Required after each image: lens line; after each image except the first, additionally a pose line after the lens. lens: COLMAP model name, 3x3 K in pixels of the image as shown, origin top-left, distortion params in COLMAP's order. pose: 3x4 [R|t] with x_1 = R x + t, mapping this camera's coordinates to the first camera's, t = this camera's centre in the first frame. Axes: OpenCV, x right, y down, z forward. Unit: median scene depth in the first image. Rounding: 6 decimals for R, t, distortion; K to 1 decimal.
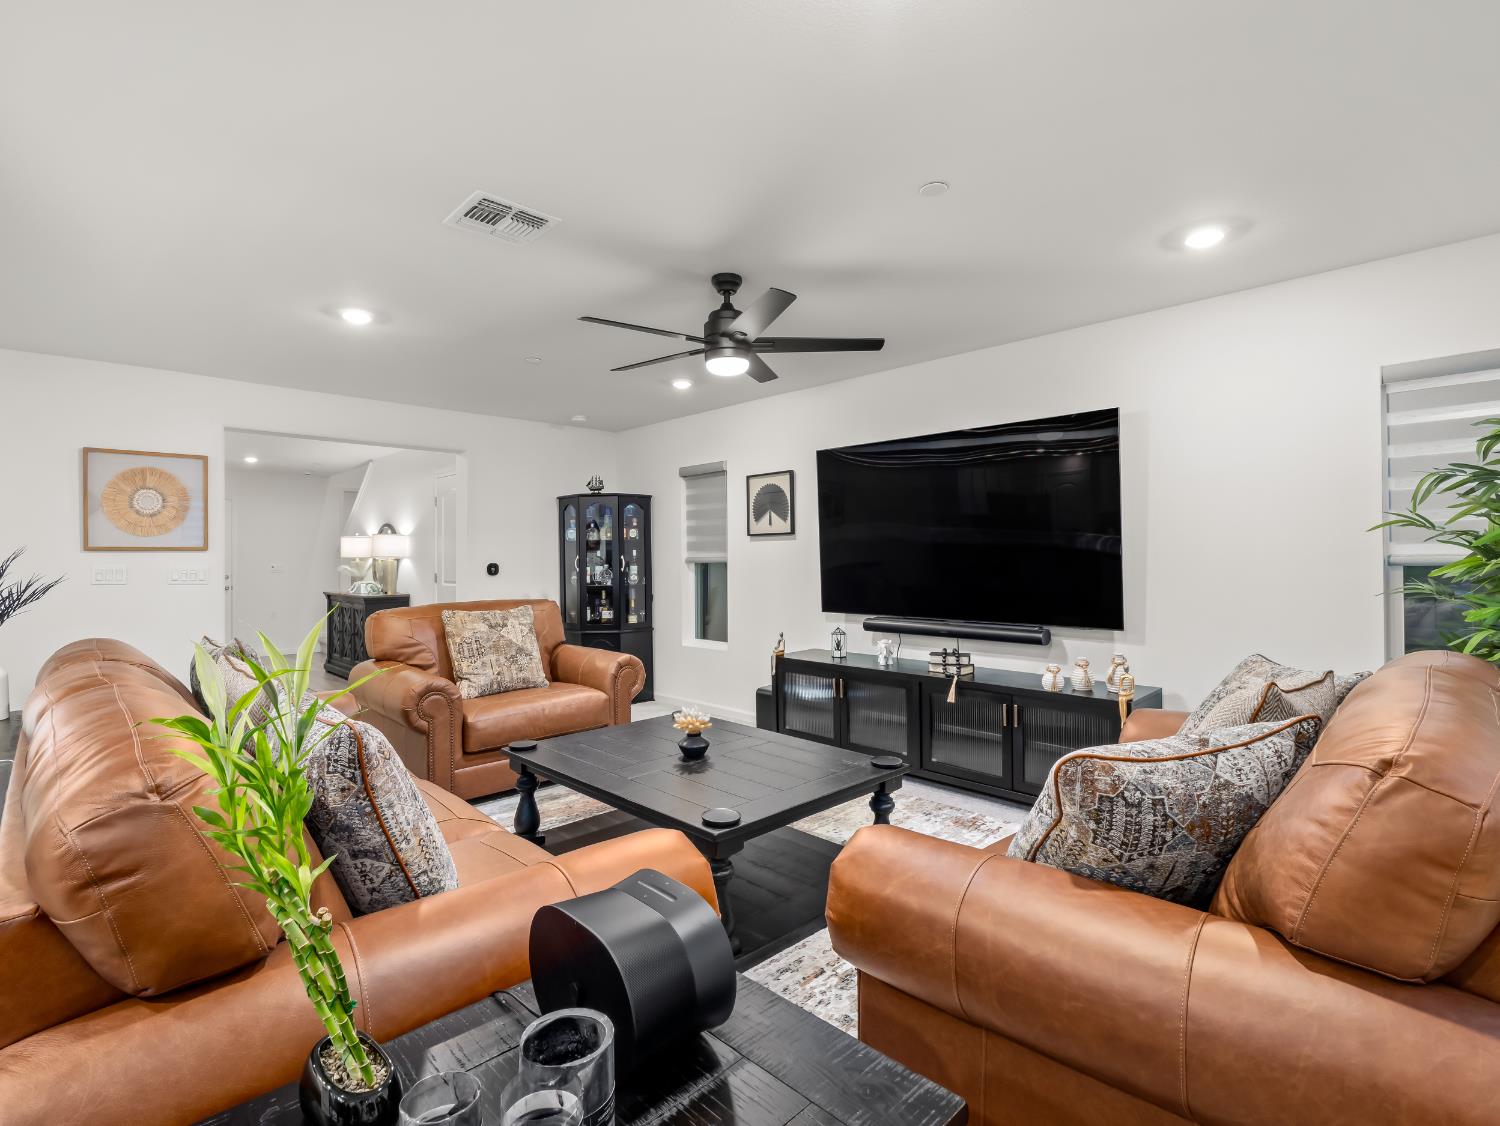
lens RADIAL K [[719.9, 0, 757.7], [0, 719.9, 559.2], [0, 0, 1]] dist [-0.003607, -0.005693]
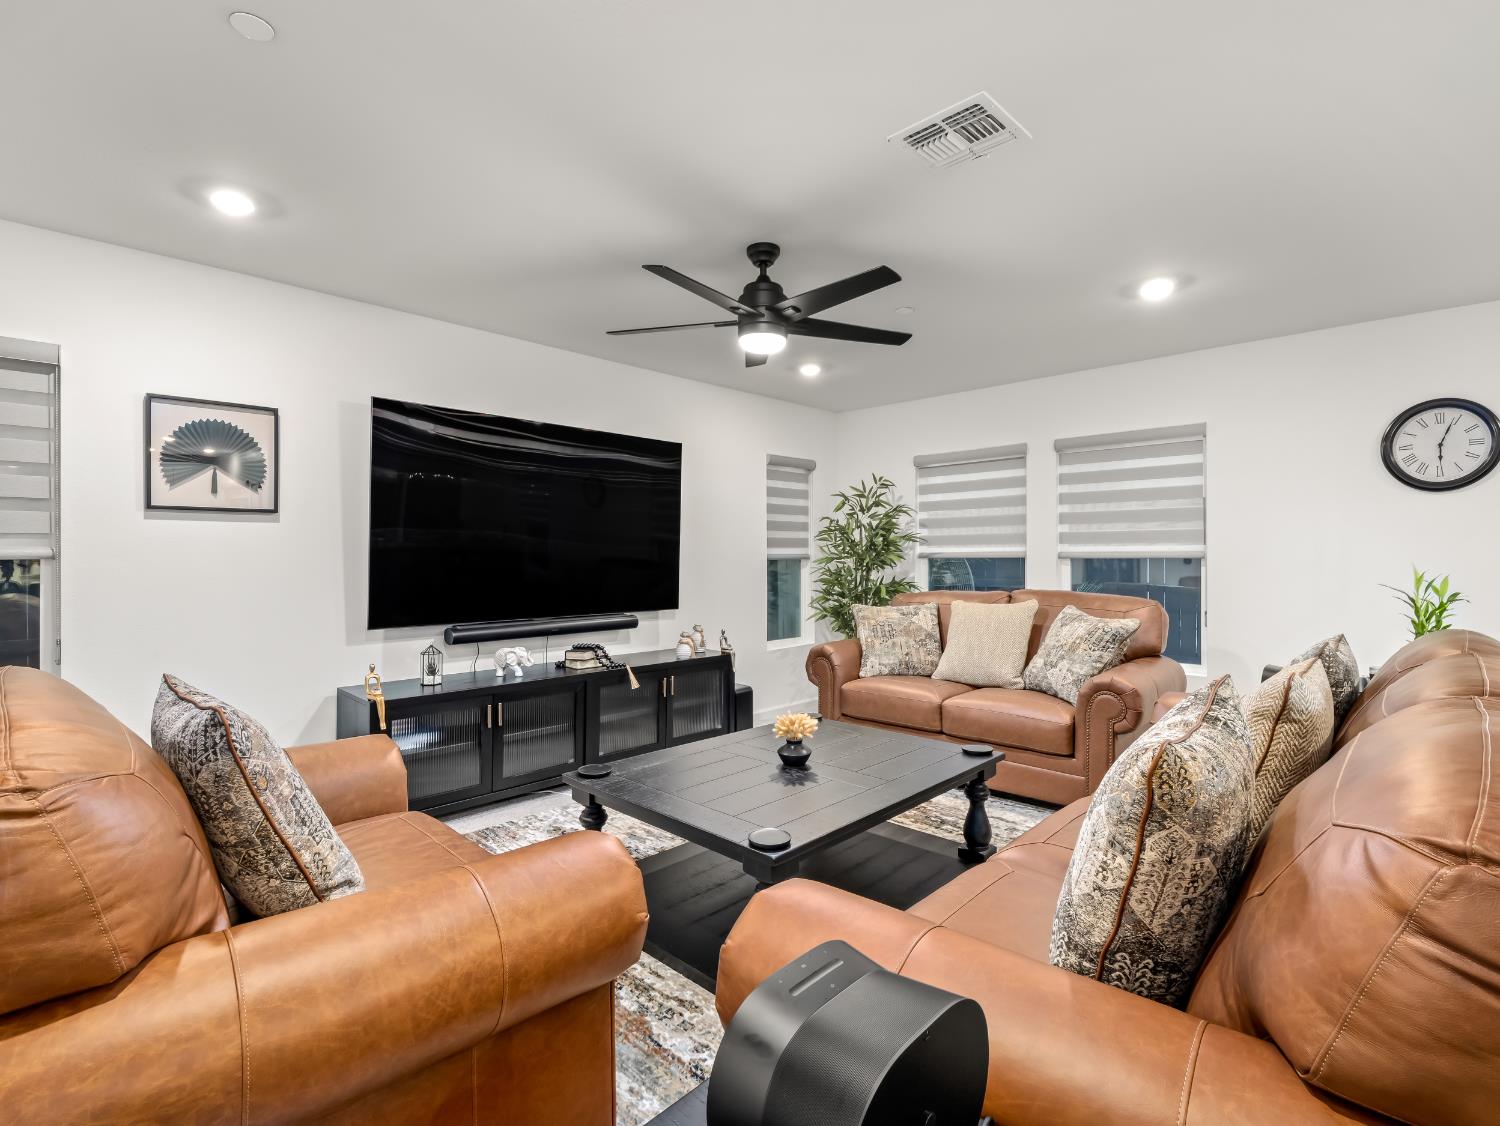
lens RADIAL K [[723.7, 0, 750.0], [0, 723.7, 563.0], [0, 0, 1]] dist [-0.016182, -0.000880]
pose [[-0.014482, 0.002052, 0.999893, -0.742823], [0.005559, 0.999983, -0.001971, 0.015356], [-0.999880, 0.005530, -0.014493, 0.785060]]
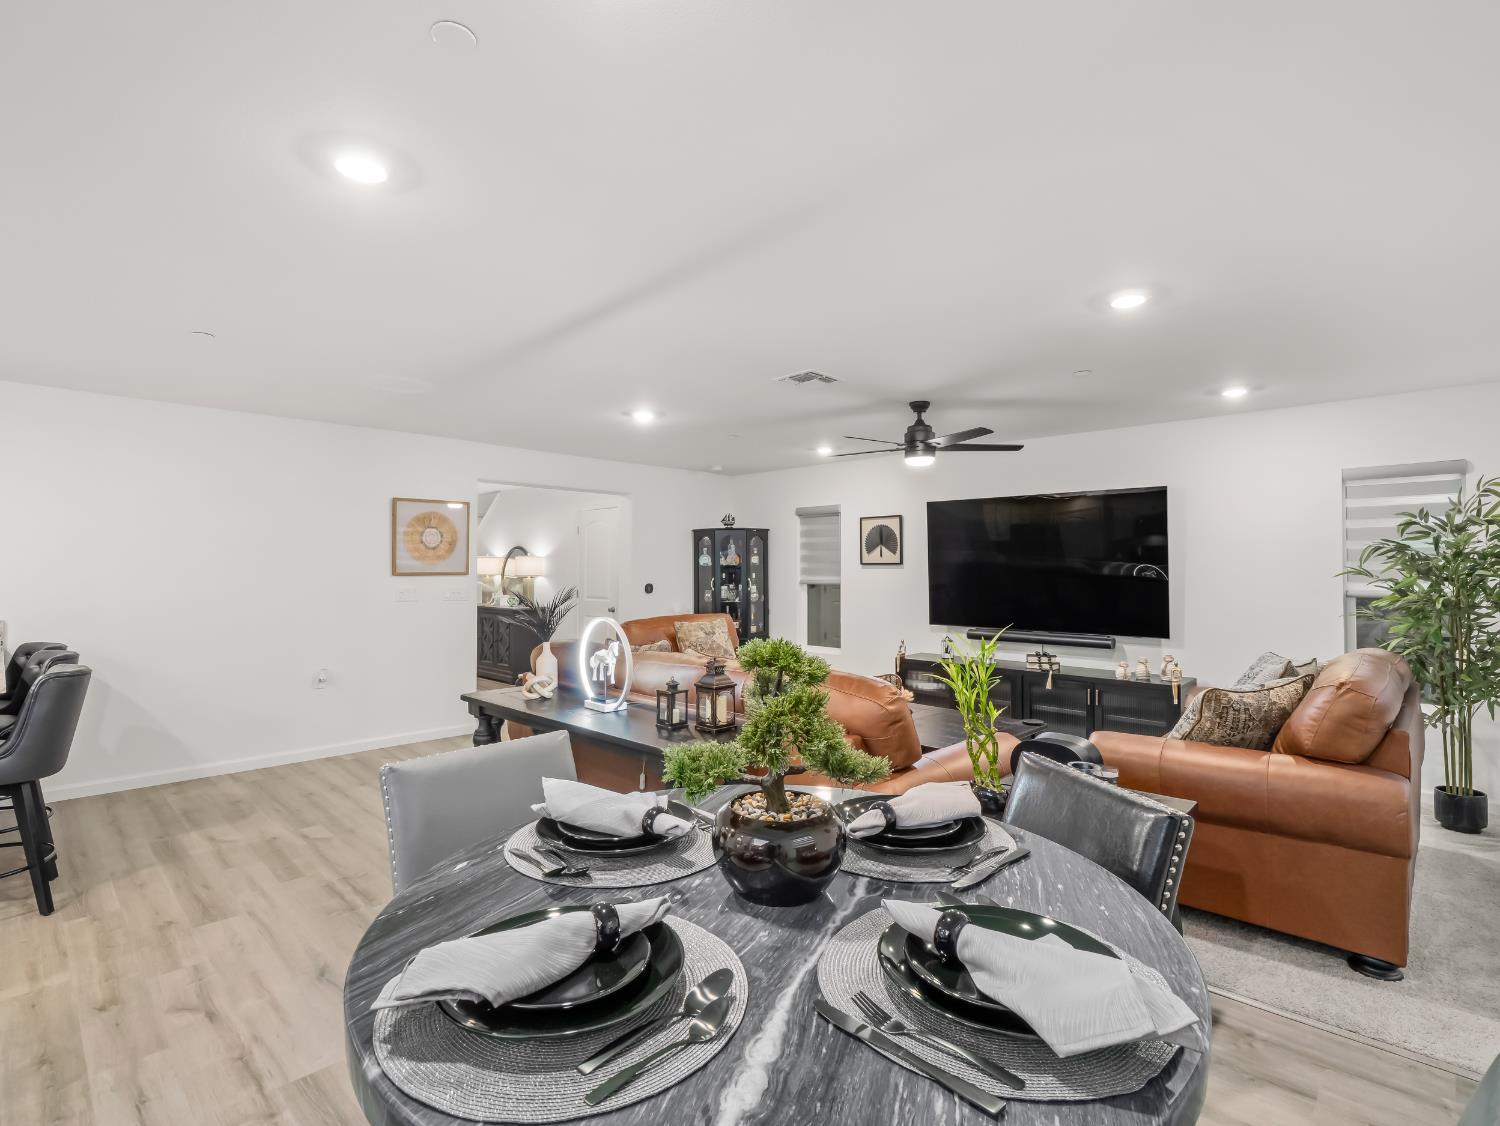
lens RADIAL K [[723.7, 0, 750.0], [0, 723.7, 563.0], [0, 0, 1]] dist [-0.016182, -0.000880]
pose [[0.999693, 0.008147, 0.023394, -0.330702], [-0.007931, 0.999925, -0.009294, -0.029616], [-0.023468, 0.009106, 0.999683, -0.384001]]
